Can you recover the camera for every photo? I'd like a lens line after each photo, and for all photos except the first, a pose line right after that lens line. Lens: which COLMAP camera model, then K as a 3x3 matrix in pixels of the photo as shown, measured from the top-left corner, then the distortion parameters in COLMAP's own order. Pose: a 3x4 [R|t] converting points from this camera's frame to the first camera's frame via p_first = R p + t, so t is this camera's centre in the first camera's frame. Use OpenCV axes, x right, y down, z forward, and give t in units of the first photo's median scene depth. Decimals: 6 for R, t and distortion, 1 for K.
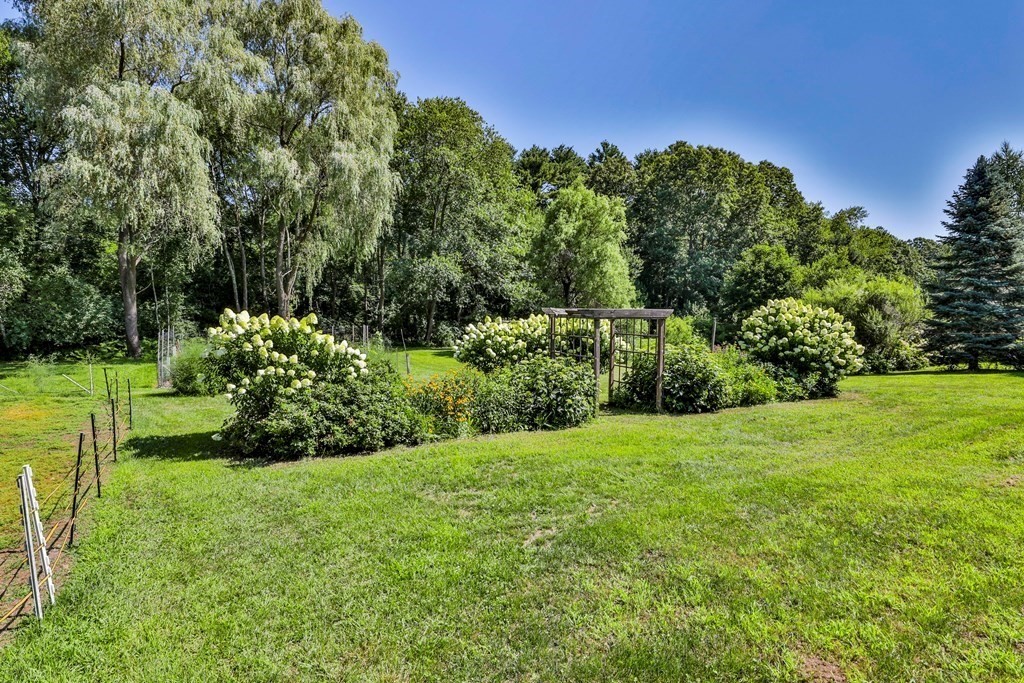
lens RADIAL K [[497.0, 0, 509.8], [0, 497.0, 338.9], [0, 0, 1]] dist [-0.004147, 0.002878]
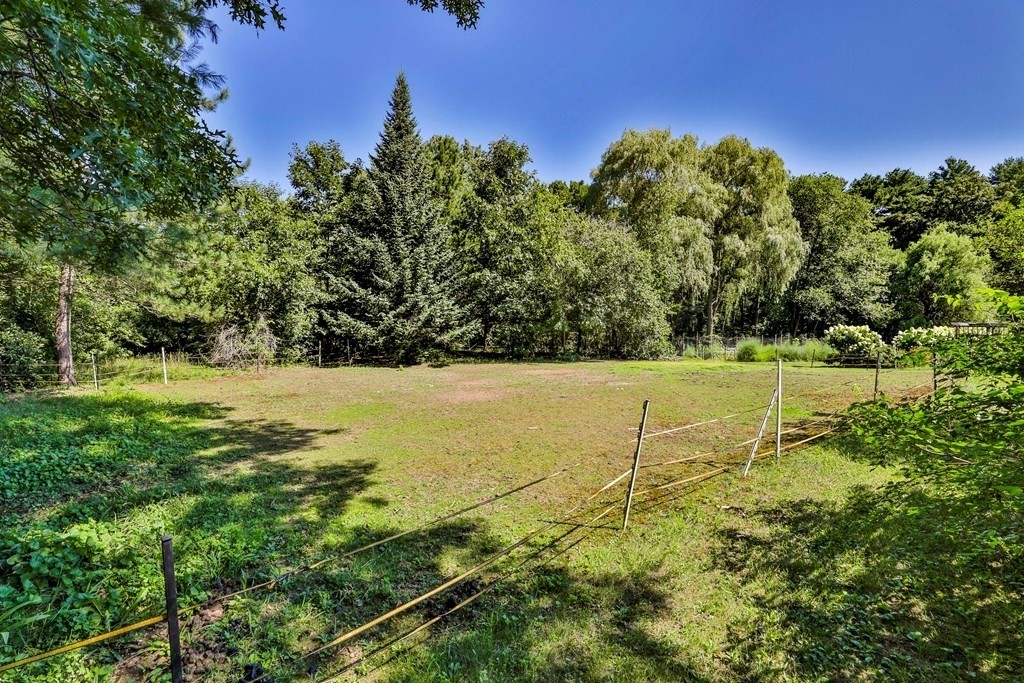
lens RADIAL K [[497.0, 0, 515.0], [0, 497.0, 339.9], [0, 0, 1]] dist [-0.004147, 0.002878]
pose [[0.873832, 0.010165, -0.486121, -0.136497], [-0.026828, 0.999266, -0.027331, 0.031258], [0.485487, 0.036924, 0.873464, -0.456383]]
